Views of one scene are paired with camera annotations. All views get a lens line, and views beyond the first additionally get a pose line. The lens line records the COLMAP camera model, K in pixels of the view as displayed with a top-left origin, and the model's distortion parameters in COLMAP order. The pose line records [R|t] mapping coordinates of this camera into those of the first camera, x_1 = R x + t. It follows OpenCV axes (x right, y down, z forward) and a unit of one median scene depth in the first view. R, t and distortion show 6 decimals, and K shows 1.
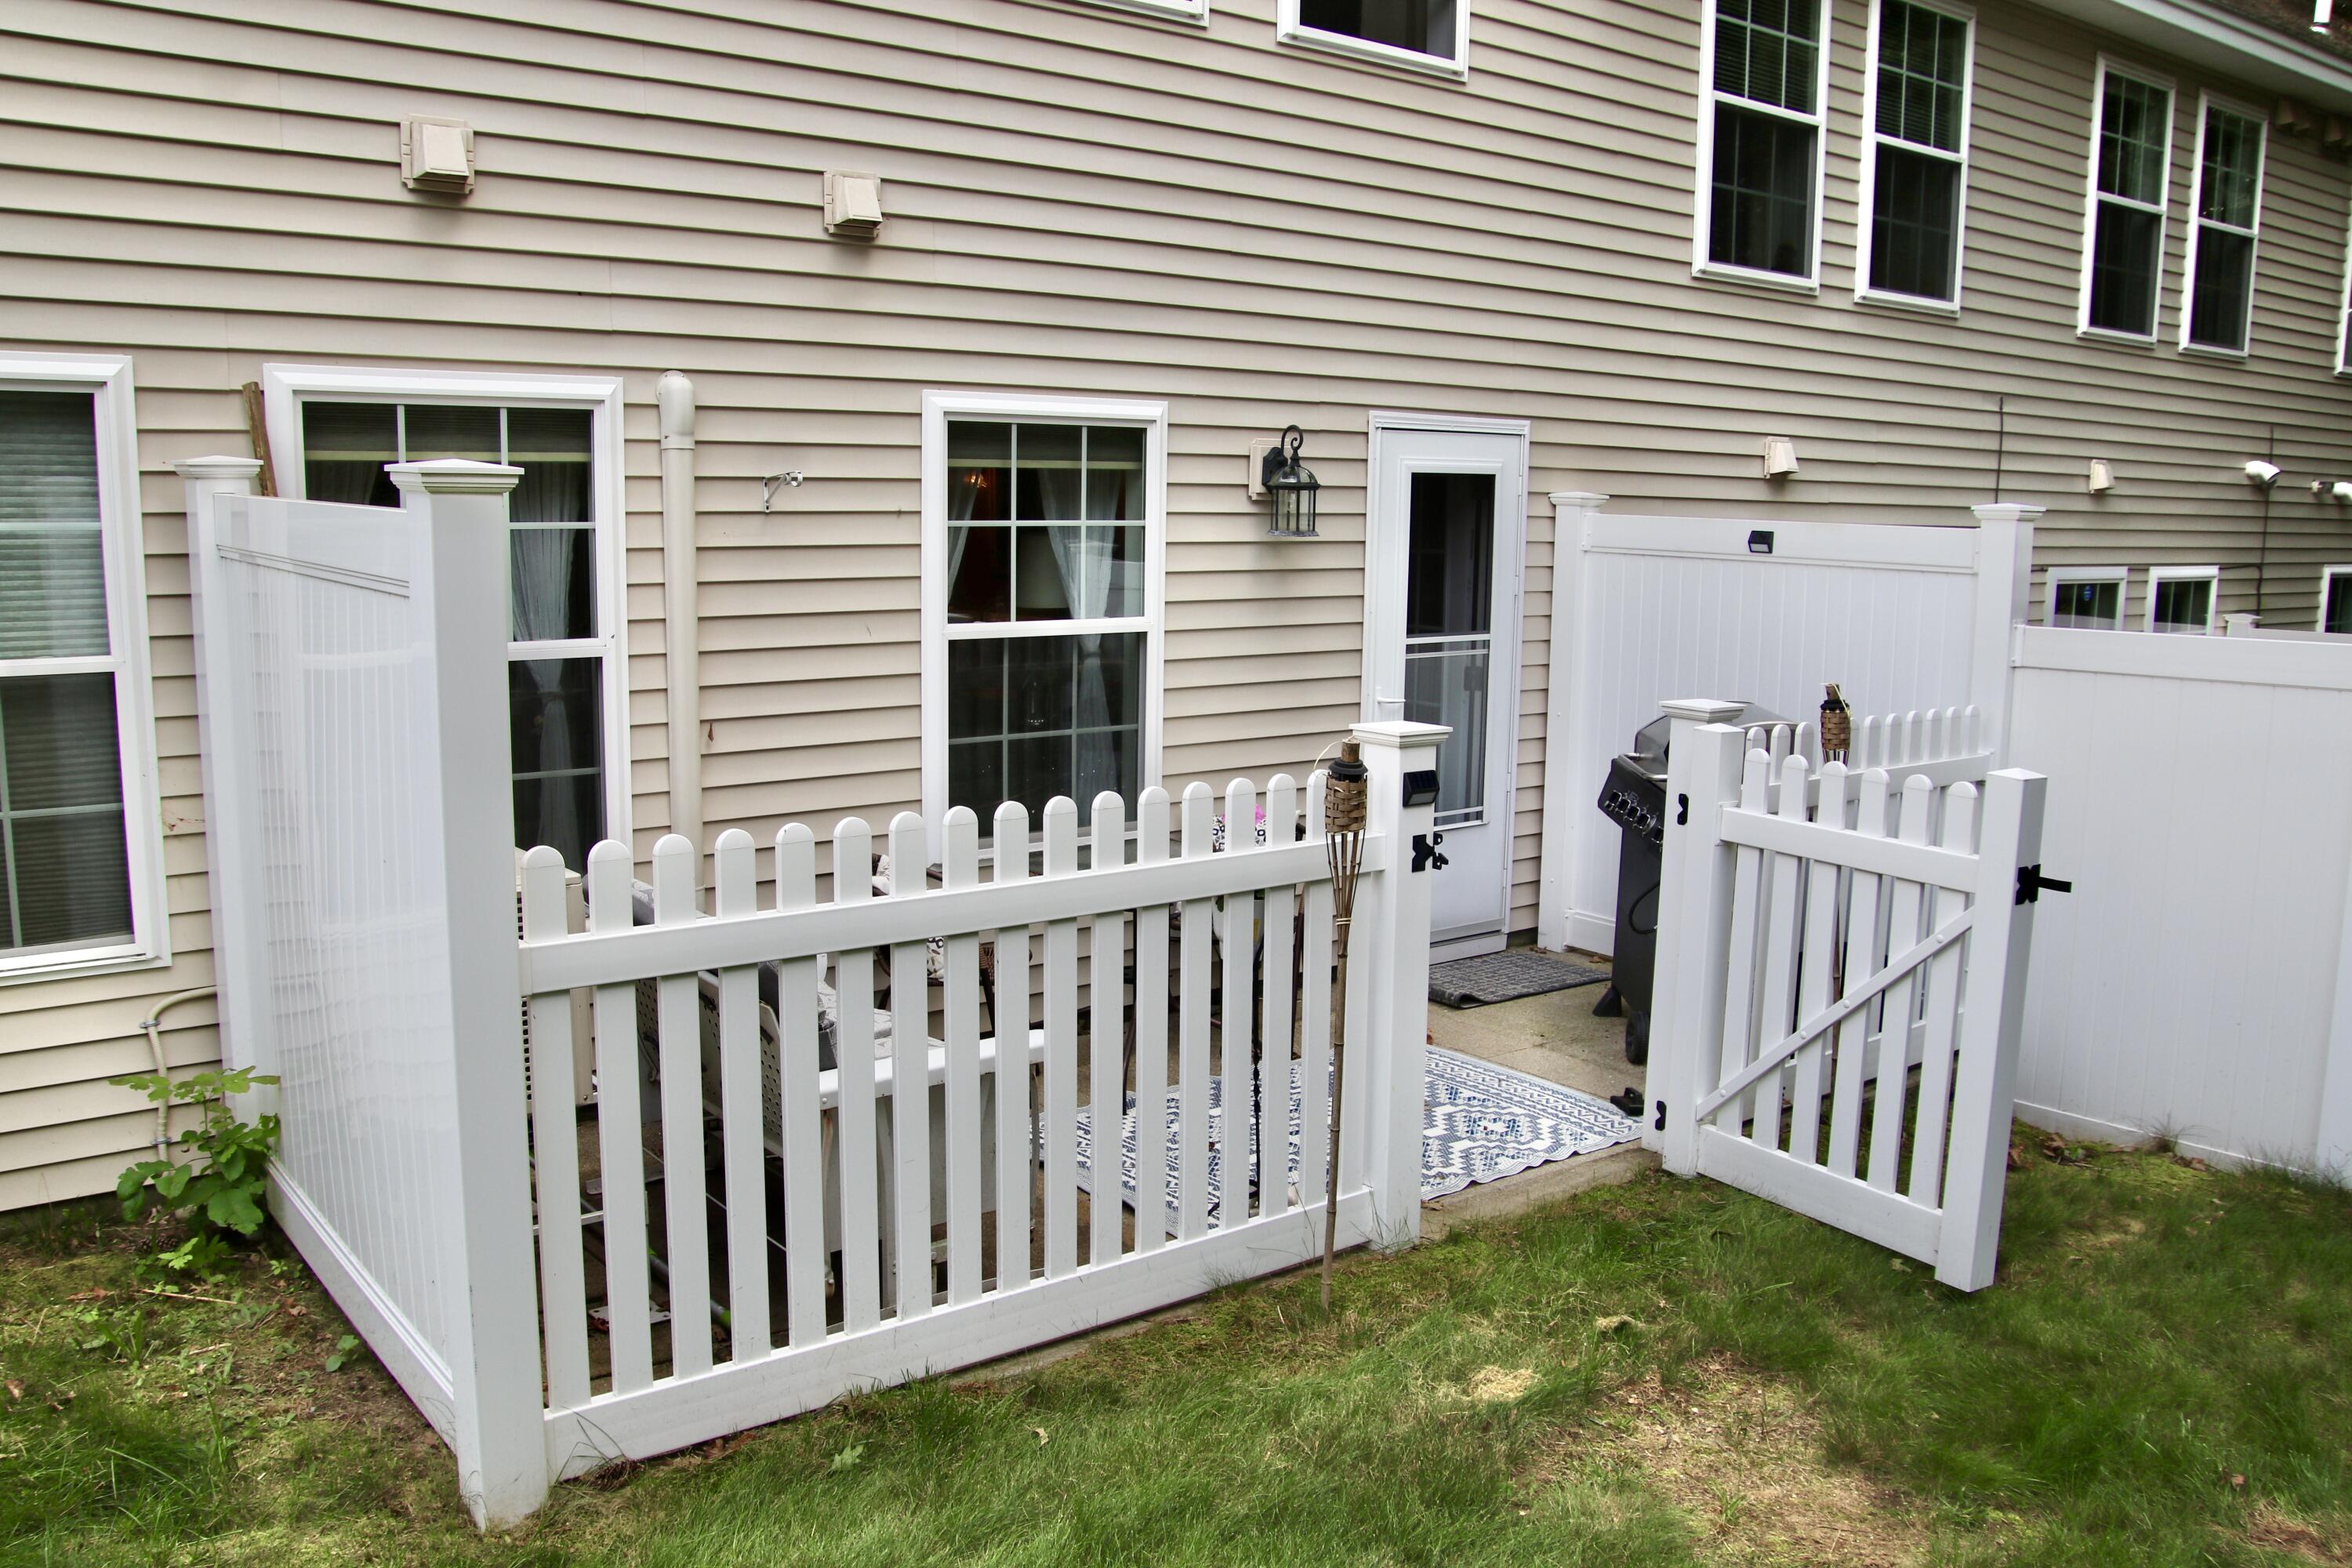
lens RADIAL K [[1959.3, 0, 1173.2], [0, 1959.3, 804.7], [0, 0, 1]] dist [-0.094209, 0.026344]
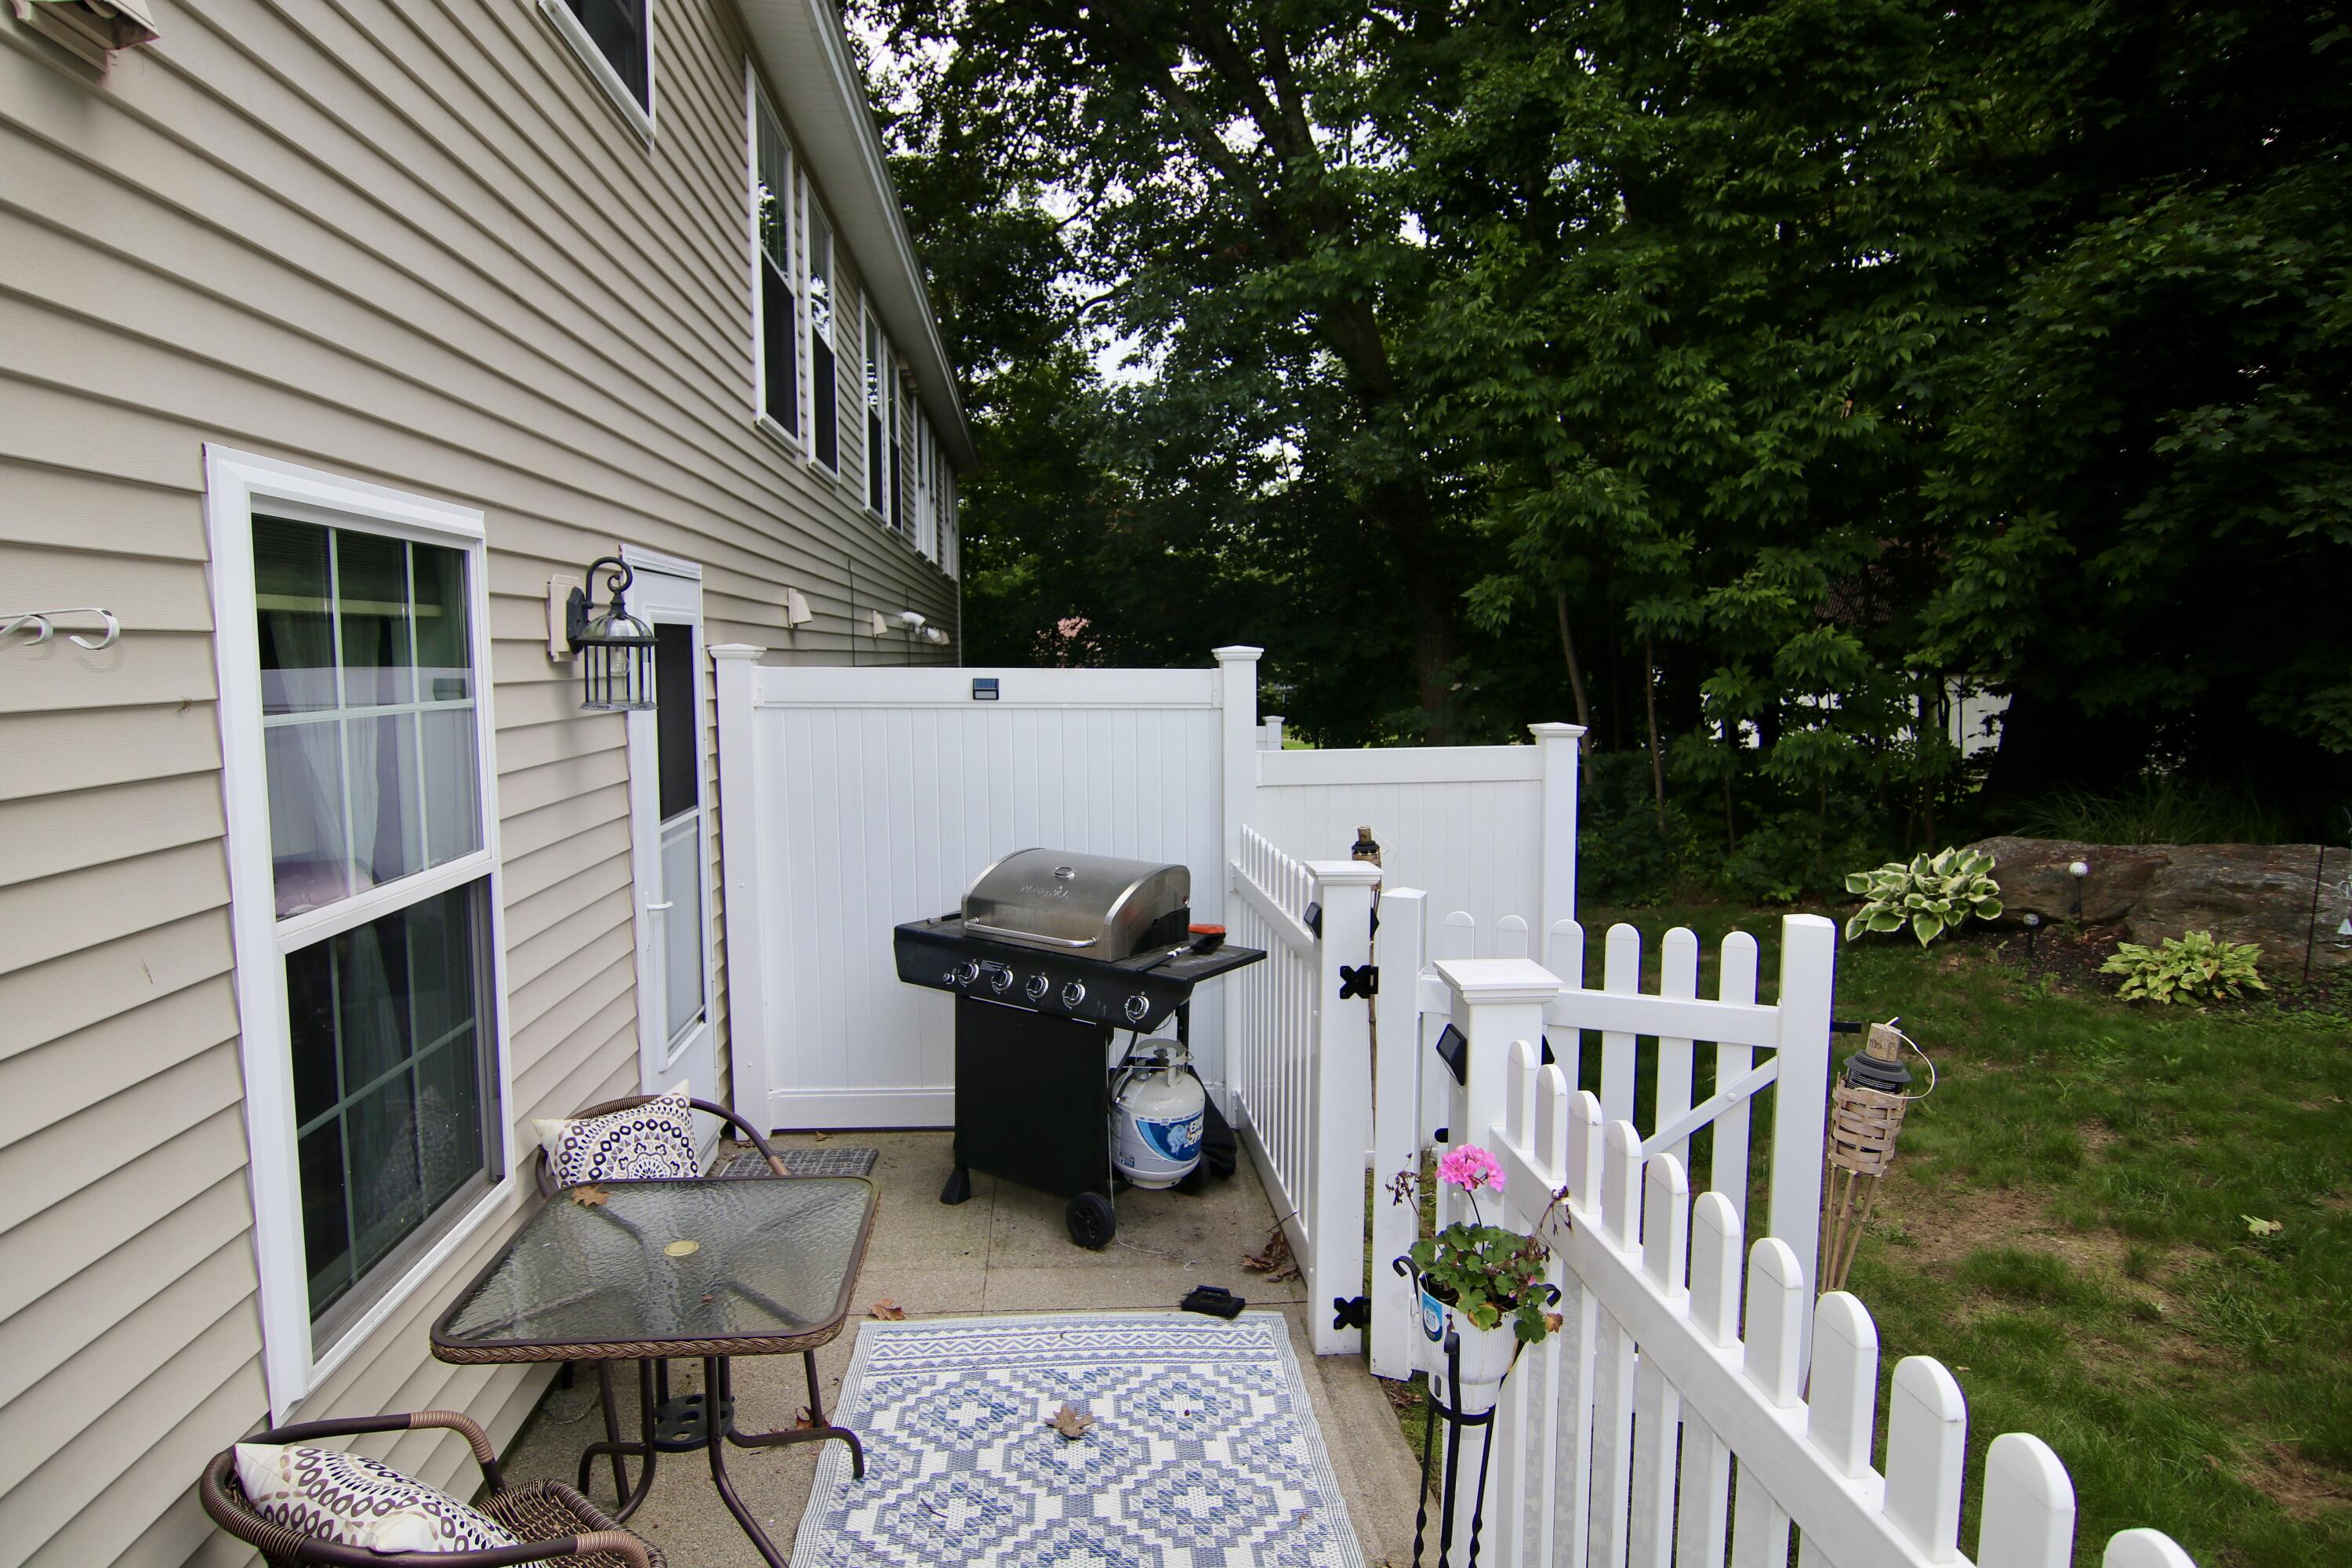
lens RADIAL K [[1319.7, 0, 1164.1], [0, 1319.7, 775.8], [0, 0, 1]] dist [-0.027723, -0.003779]
pose [[0.552055, -0.090471, 0.828885, -0.243742], [0.137383, 0.990379, 0.016597, -0.096835], [-0.822412, 0.104712, 0.559173, 0.583118]]
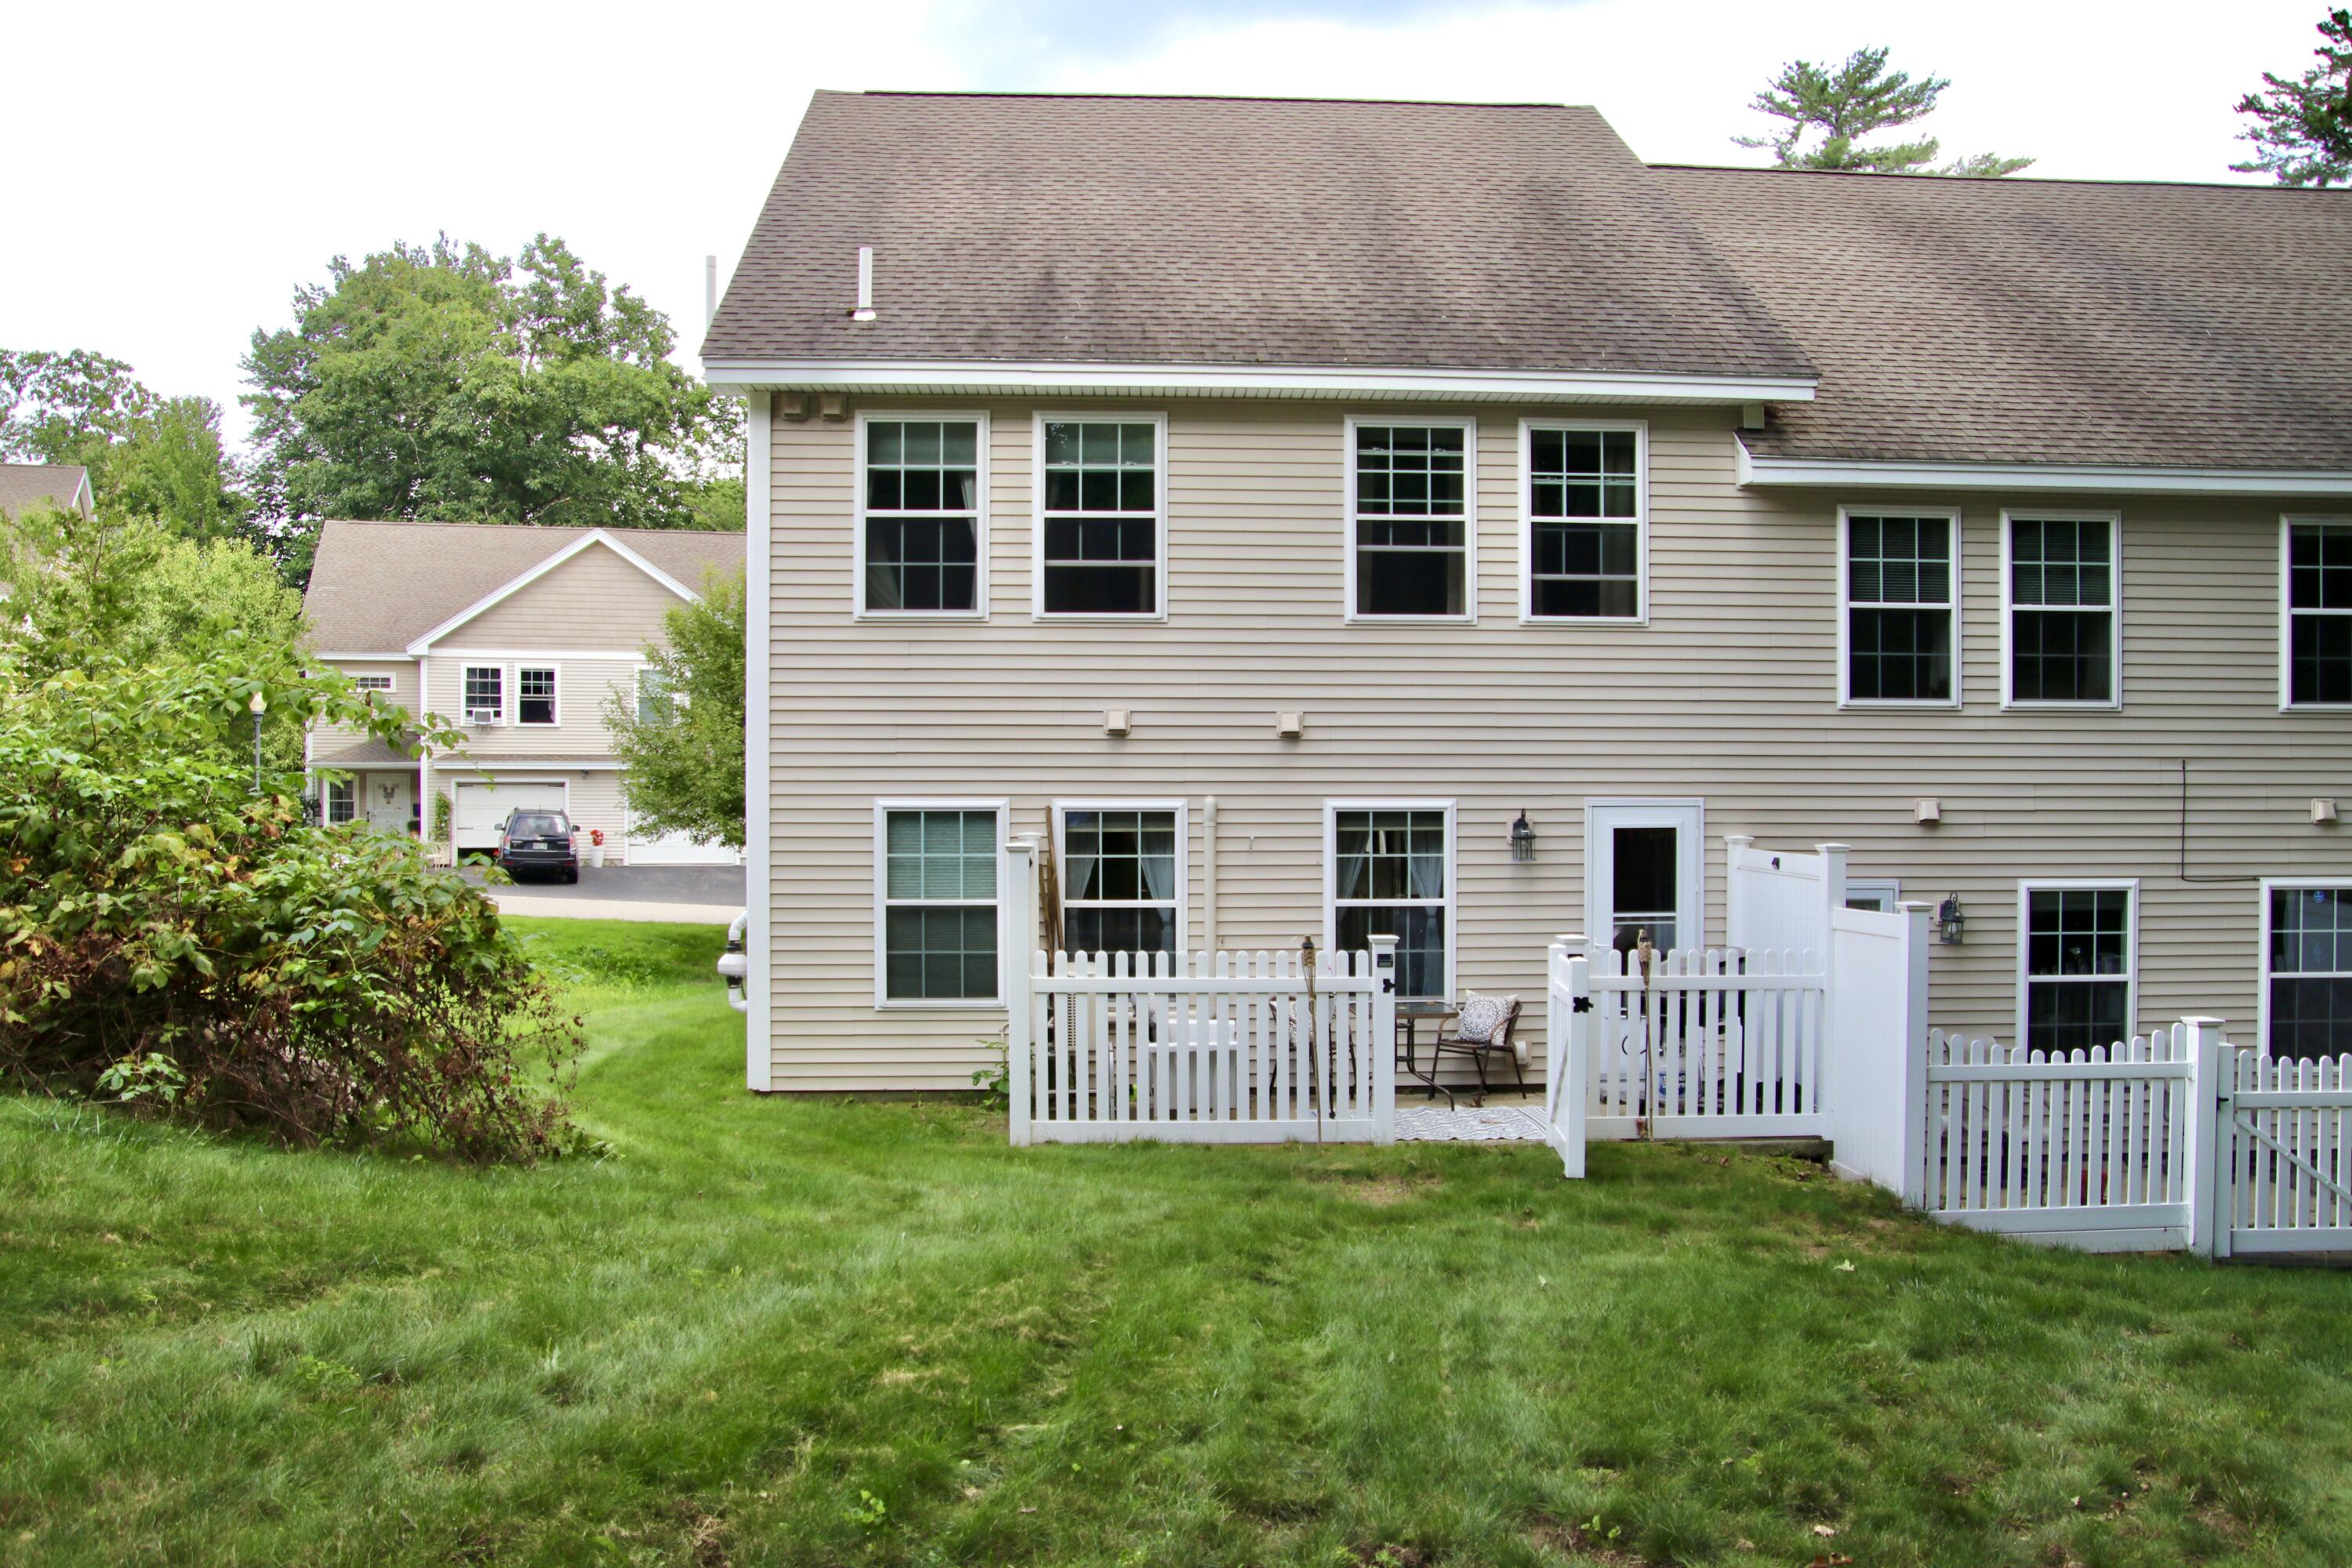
lens RADIAL K [[1959.3, 0, 1181.5], [0, 1959.3, 784.5], [0, 0, 1]] dist [-0.094209, 0.026344]
pose [[0.812514, -0.018873, -0.582637, 1.000420], [-0.079353, 0.986591, -0.142620, 0.107731], [0.577516, 0.162115, 0.800121, -0.889294]]
